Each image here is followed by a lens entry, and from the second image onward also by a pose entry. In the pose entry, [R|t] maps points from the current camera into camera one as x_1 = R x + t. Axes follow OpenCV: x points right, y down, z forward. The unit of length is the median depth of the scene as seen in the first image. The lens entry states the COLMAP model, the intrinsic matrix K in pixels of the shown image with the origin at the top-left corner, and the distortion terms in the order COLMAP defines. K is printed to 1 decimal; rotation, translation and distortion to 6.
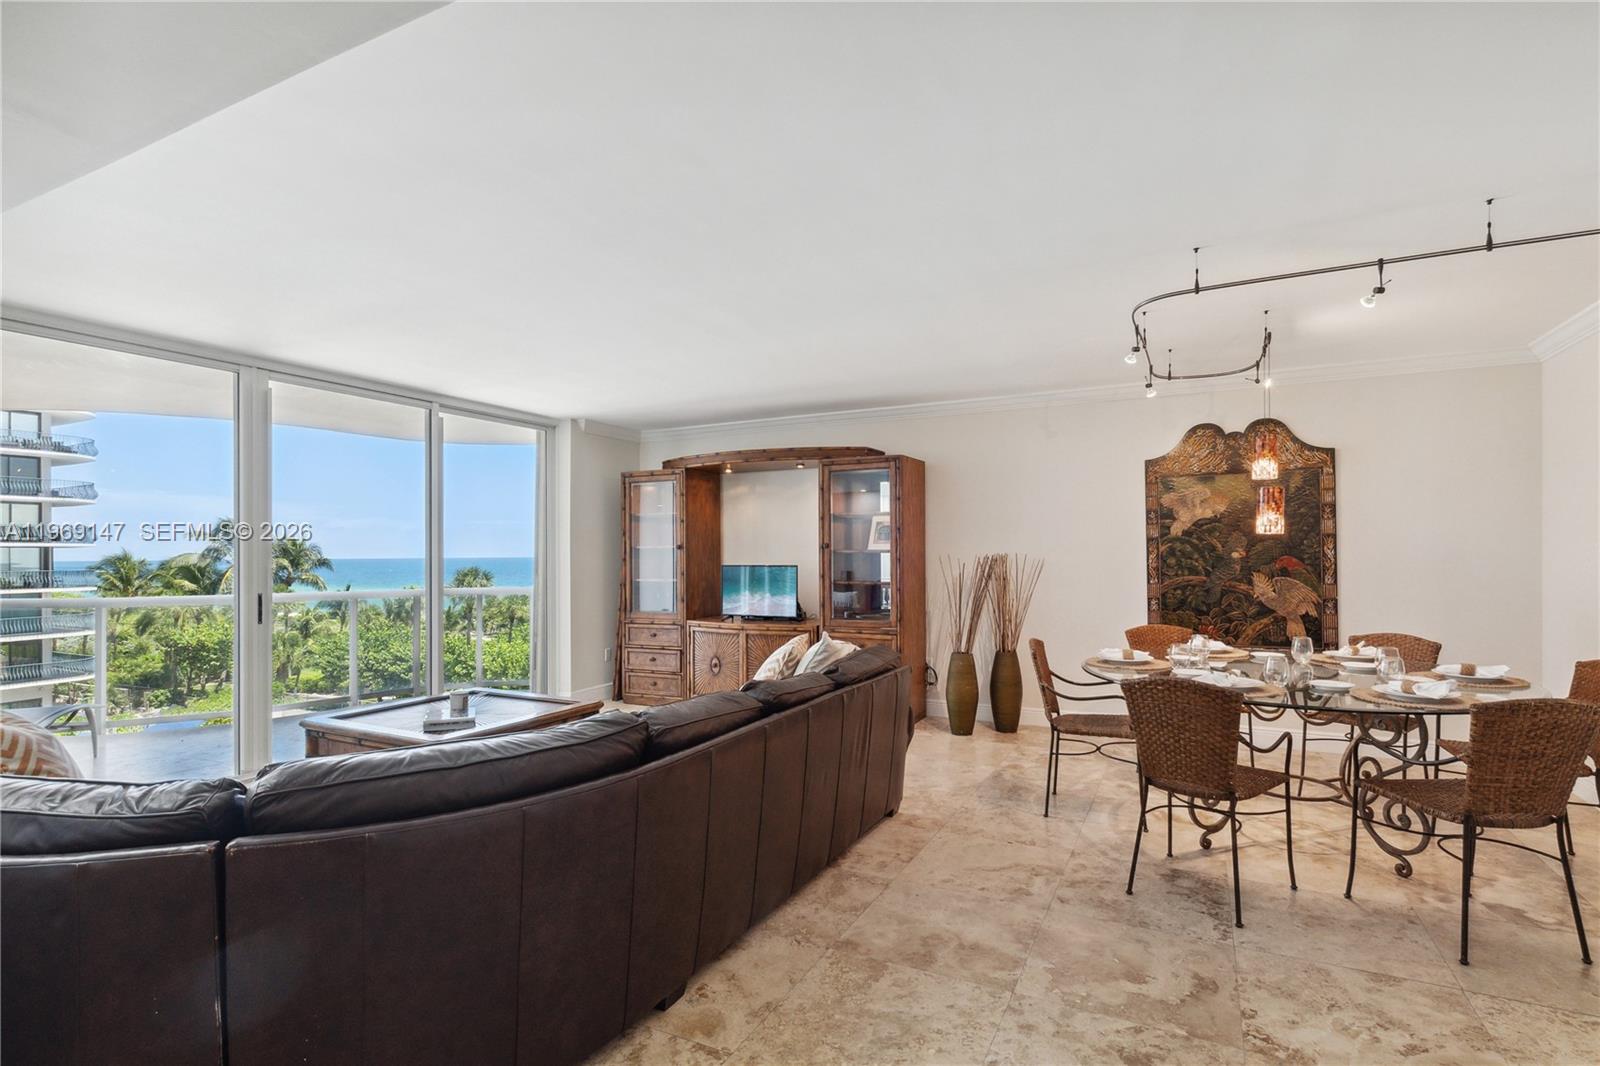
lens RADIAL K [[766.1, 0, 821.7], [0, 766.1, 547.6], [0, 0, 1]] dist [-0.000836, -0.000241]
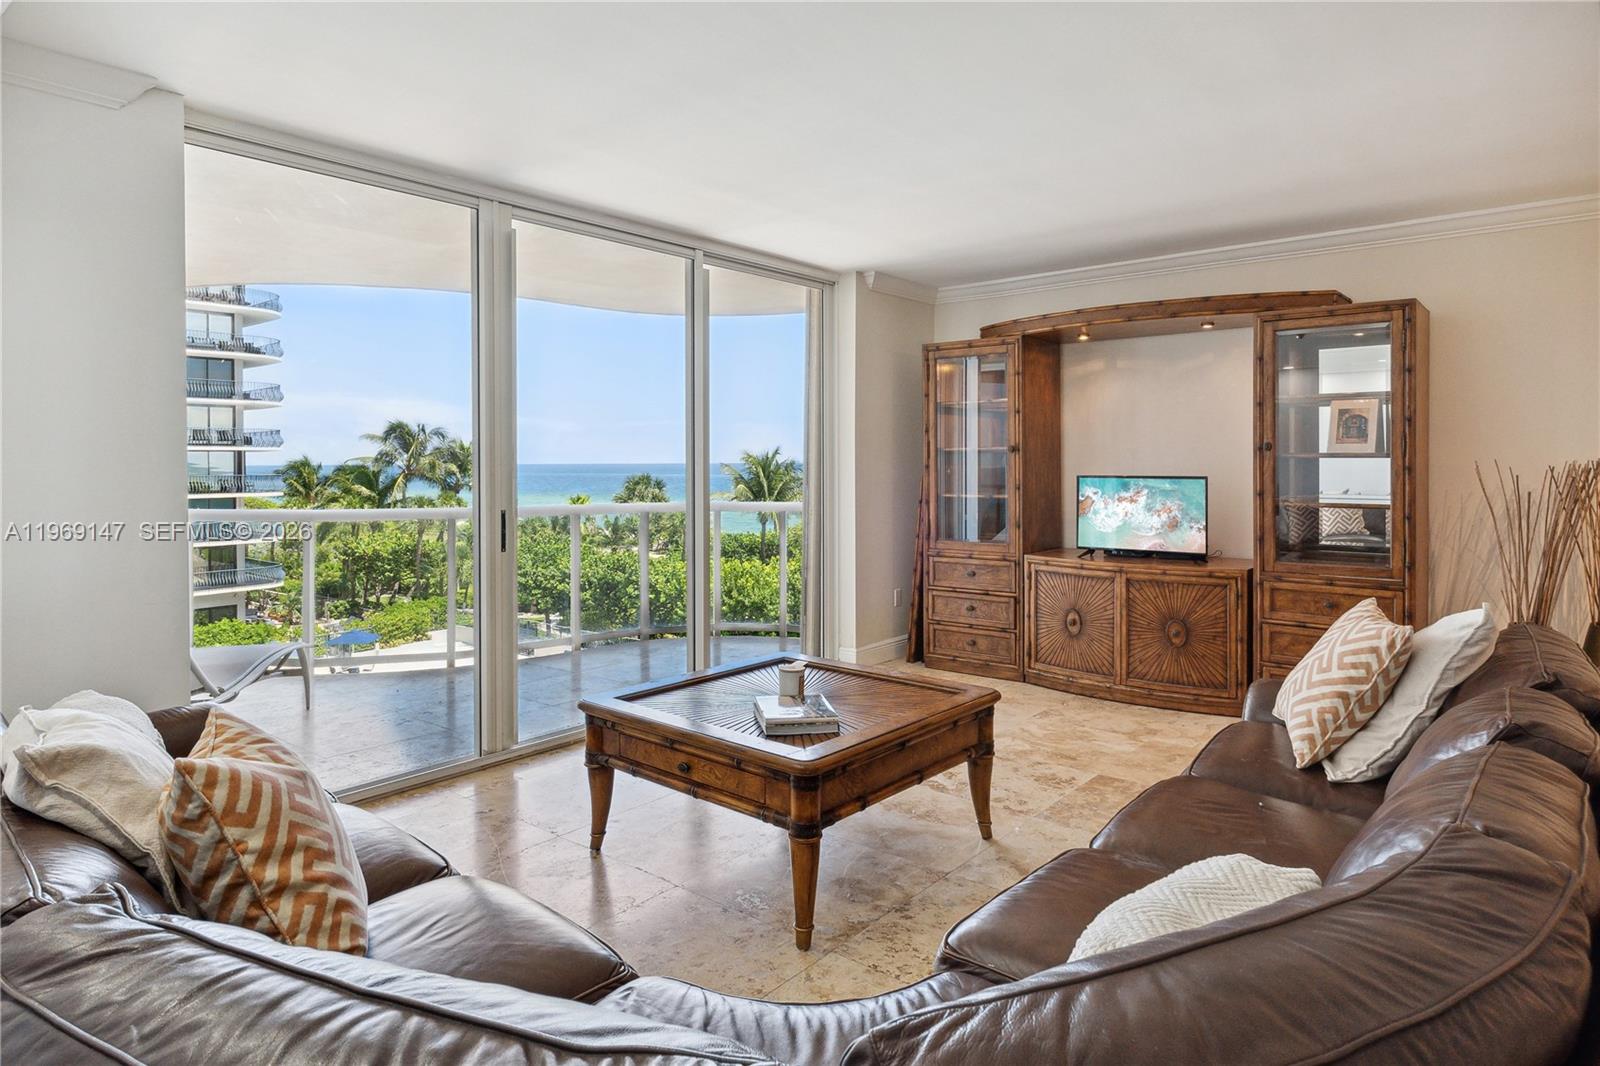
lens RADIAL K [[920.4, 0, 818.7], [0, 920.4, 464.6], [0, 0, 1]] dist [-0.000193, 0.000472]
pose [[0.973880, 0.004493, -0.227019, -0.173607], [-0.001560, 0.999913, 0.013097, 0.002902], [0.227058, -0.012401, 0.973802, 0.152764]]
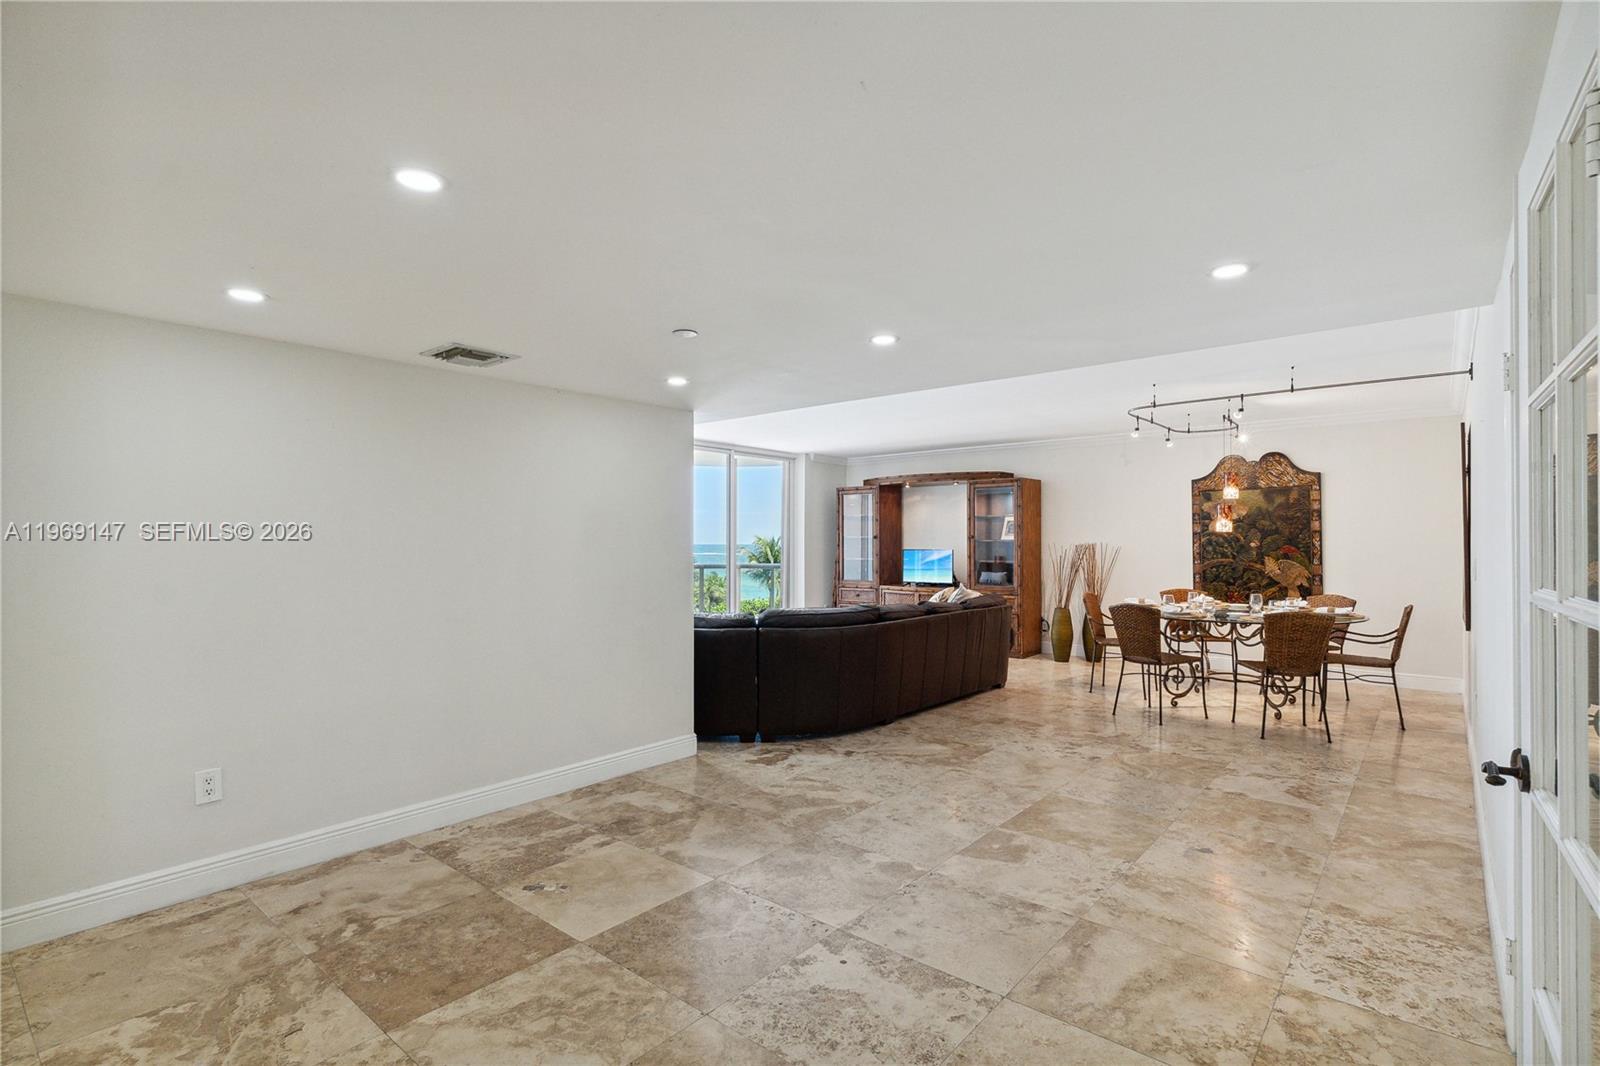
lens RADIAL K [[757.7, 0, 813.8], [0, 757.7, 530.4], [0, 0, 1]] dist [0.000322, 0.000227]
pose [[0.972341, 0.002721, -0.233549, 0.049044], [-0.004656, 0.999959, -0.007734, -0.002058], [0.233519, 0.008608, 0.972314, -0.508516]]
